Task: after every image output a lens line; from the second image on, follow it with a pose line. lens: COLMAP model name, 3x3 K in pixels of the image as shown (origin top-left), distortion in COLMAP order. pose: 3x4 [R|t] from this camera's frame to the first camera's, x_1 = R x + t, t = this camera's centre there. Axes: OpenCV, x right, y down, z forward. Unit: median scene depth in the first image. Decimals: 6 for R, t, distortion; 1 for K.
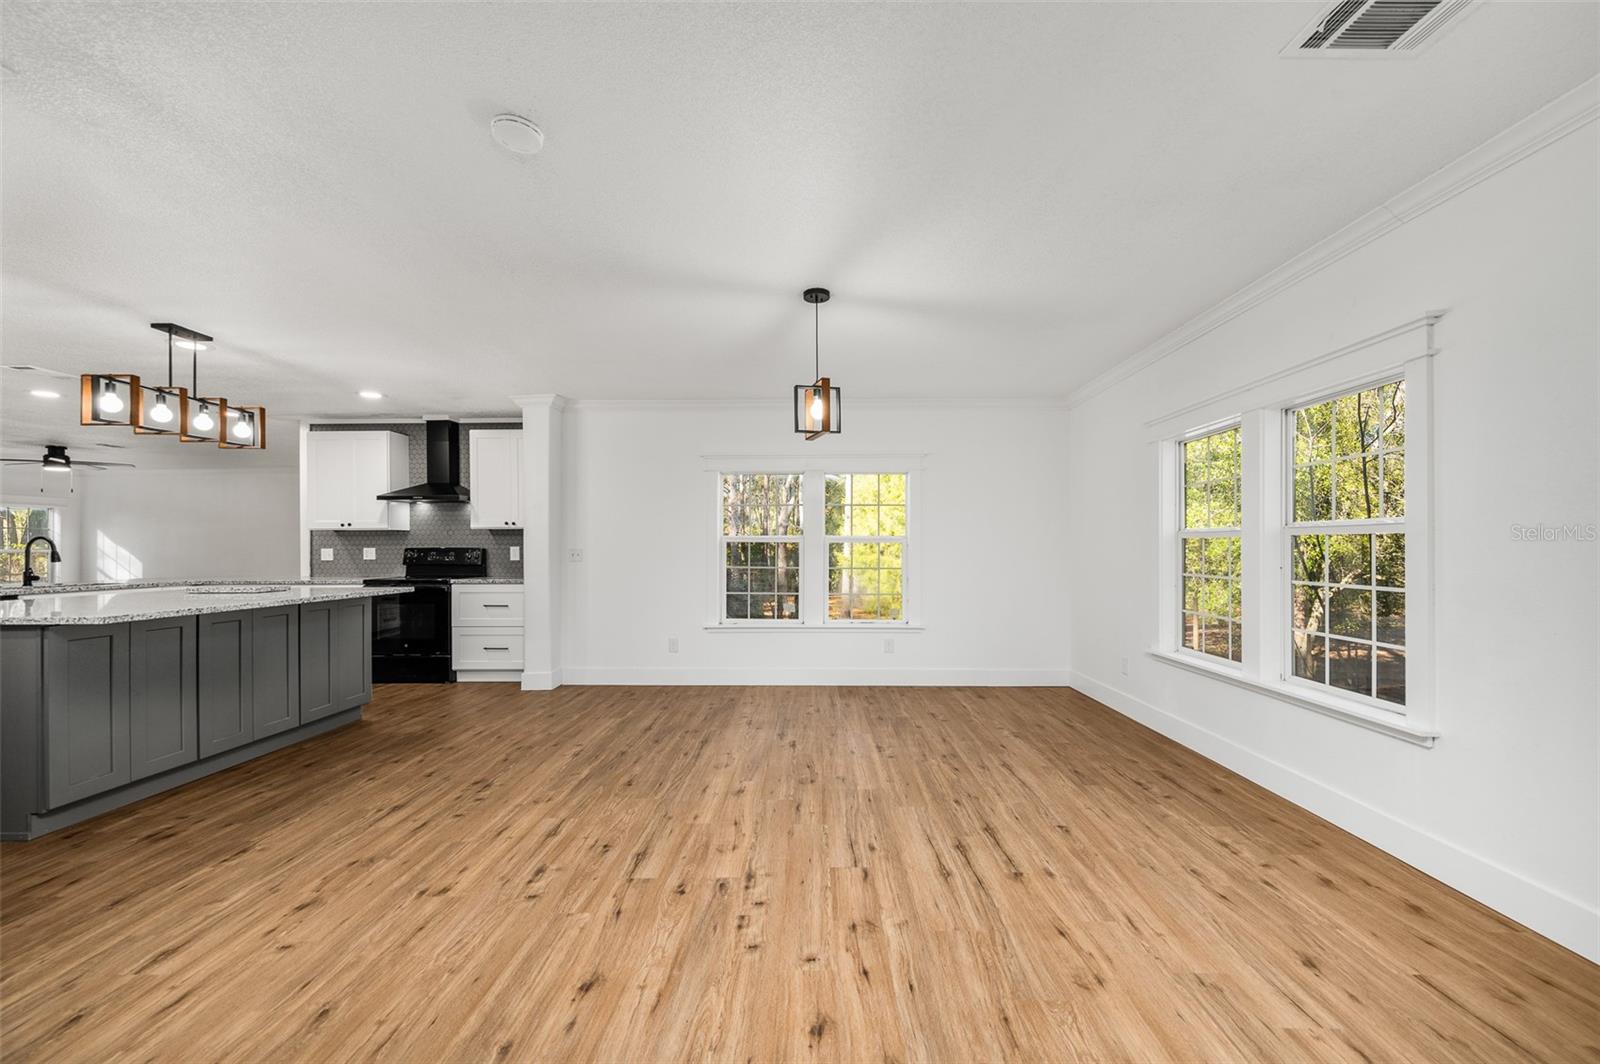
lens RADIAL K [[634.5, 0, 801.3], [0, 634.5, 546.9], [0, 0, 1]] dist [-0.000149, -0.000087]
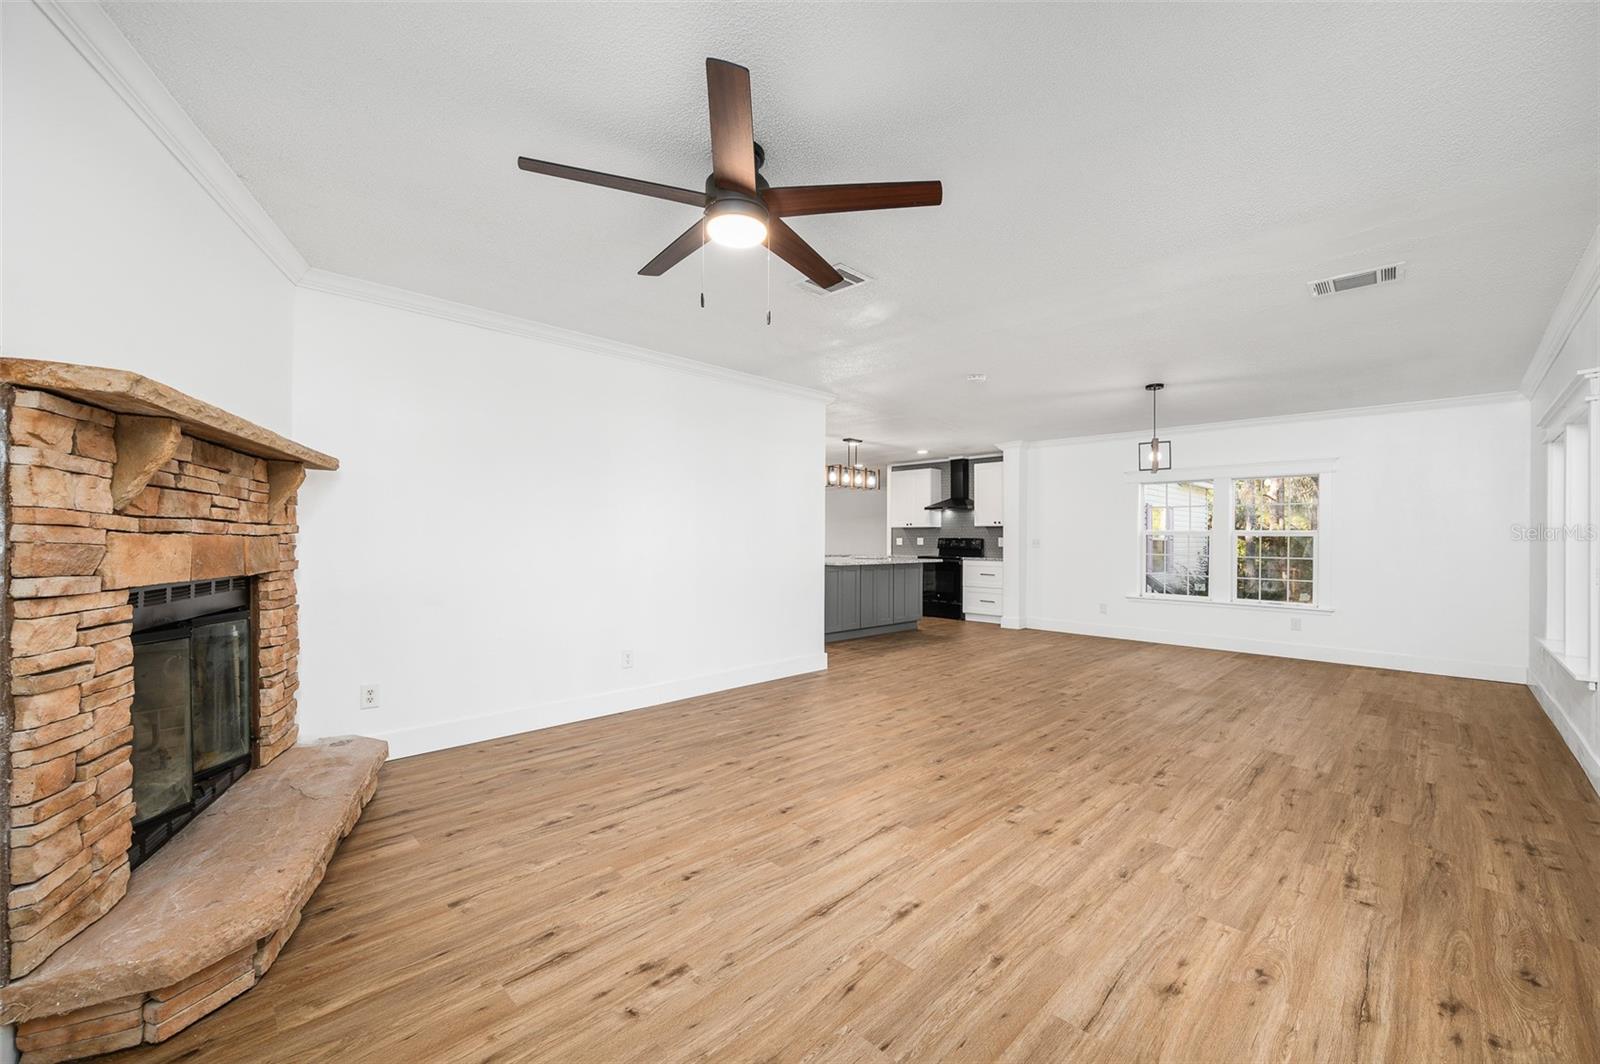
lens RADIAL K [[631.6, 0, 803.2], [0, 631.6, 535.5], [0, 0, 1]] dist [-0.000014, -0.000287]
pose [[0.717154, 0.004818, -0.696899, 0.373557], [-0.008011, 0.999967, -0.001331, 0.000376], [0.696869, 0.006537, 0.717168, -0.590766]]
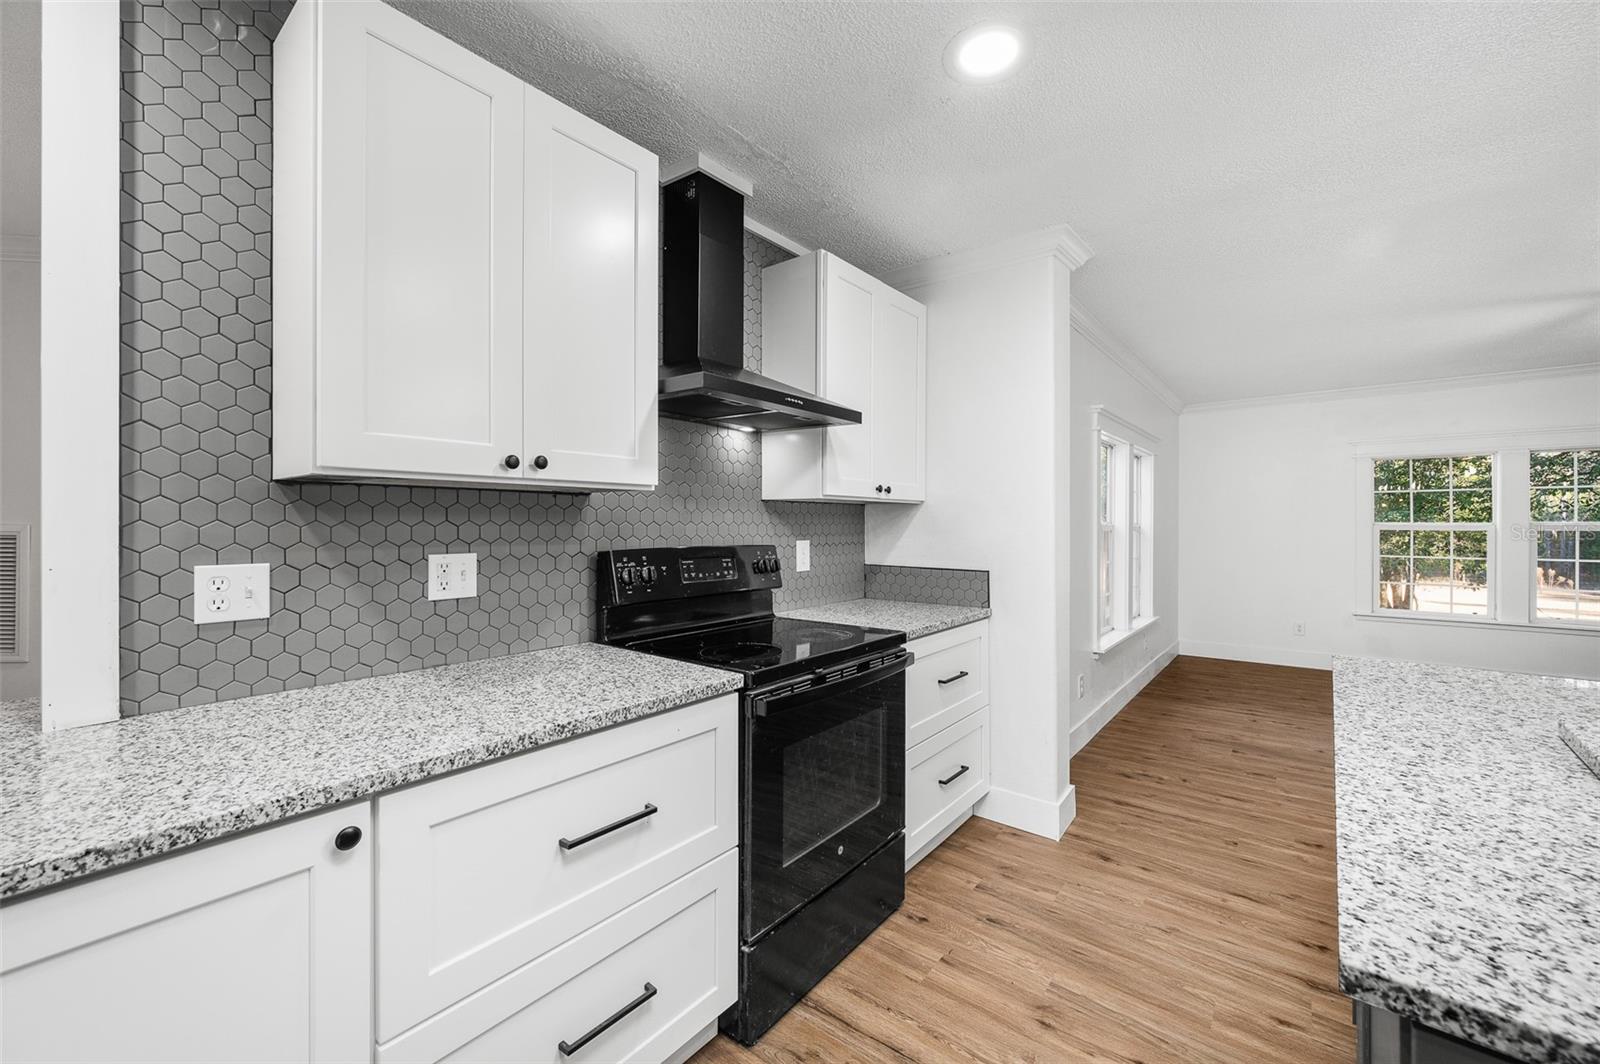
lens RADIAL K [[634.3, 0, 803.4], [0, 634.3, 523.1], [0, 0, 1]] dist [-0.002665, -0.000262]
pose [[0.610397, 0.004979, 0.792080, -1.143266], [-0.005786, 0.999982, -0.001827, -0.016081], [-0.792075, -0.003467, 0.610414, 1.042334]]
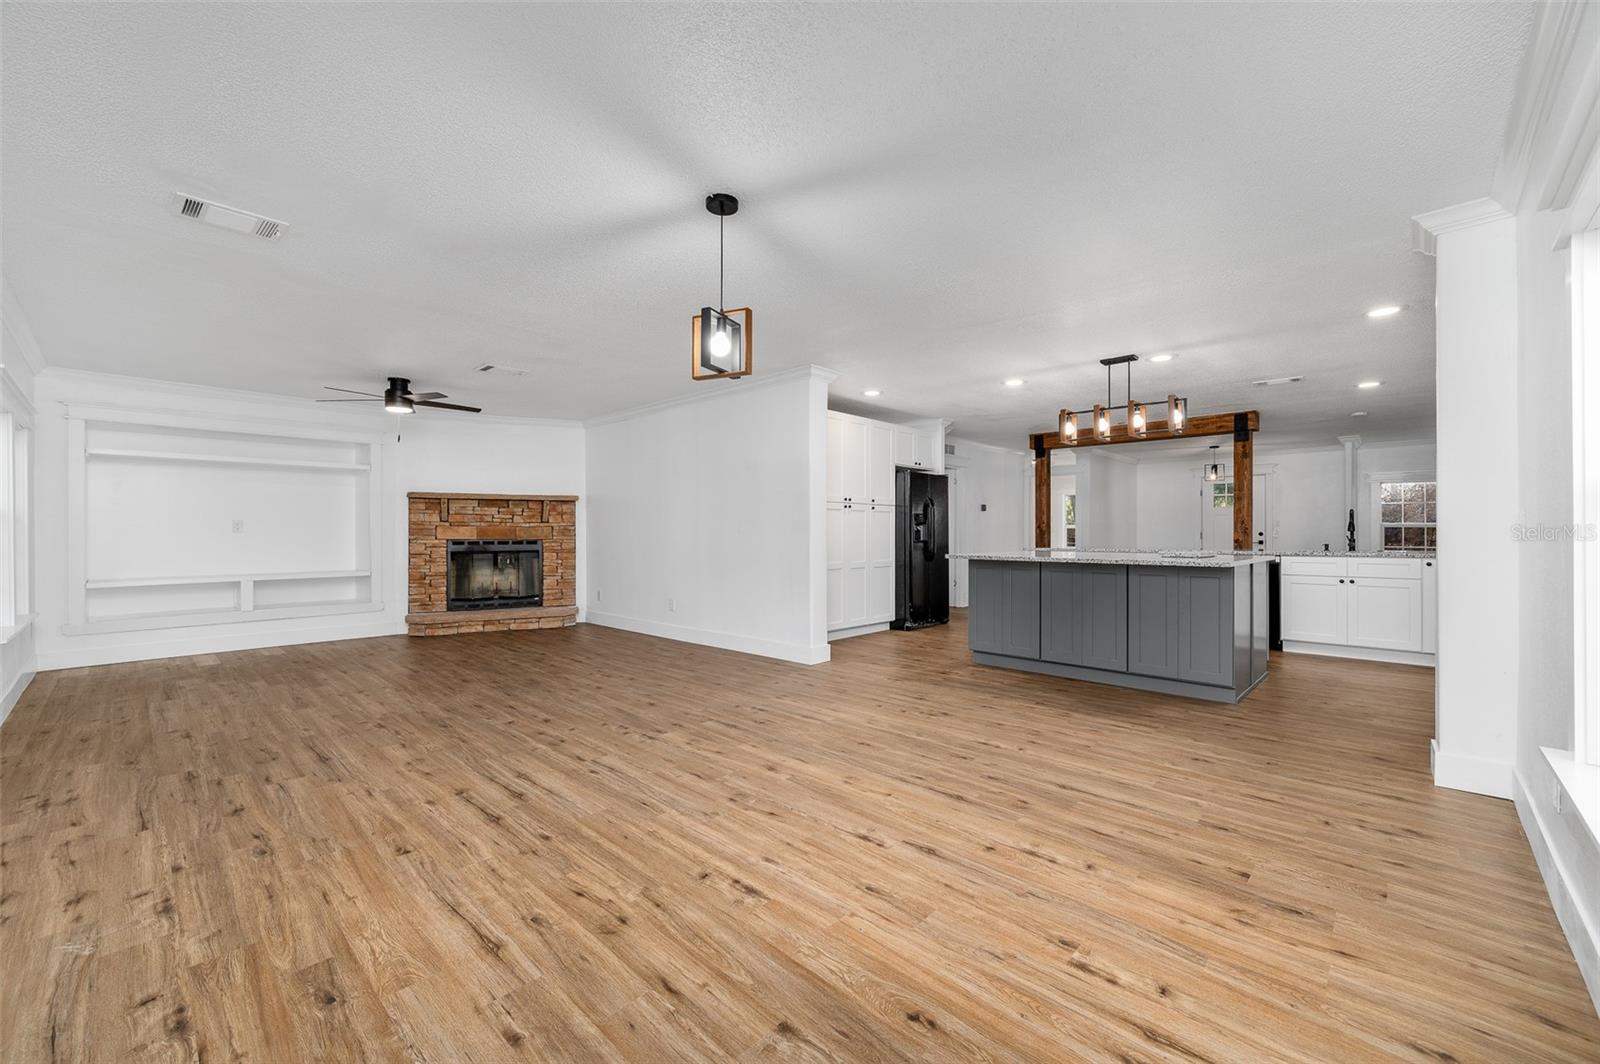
lens RADIAL K [[640.3, 0, 800.4], [0, 640.3, 526.6], [0, 0, 1]] dist [-0.002838, 0.000257]
pose [[-0.674109, 0.000591, -0.738631, 0.410217], [0.006522, 0.999965, -0.005152, 0.017104], [0.738603, -0.008291, -0.674090, 1.176252]]
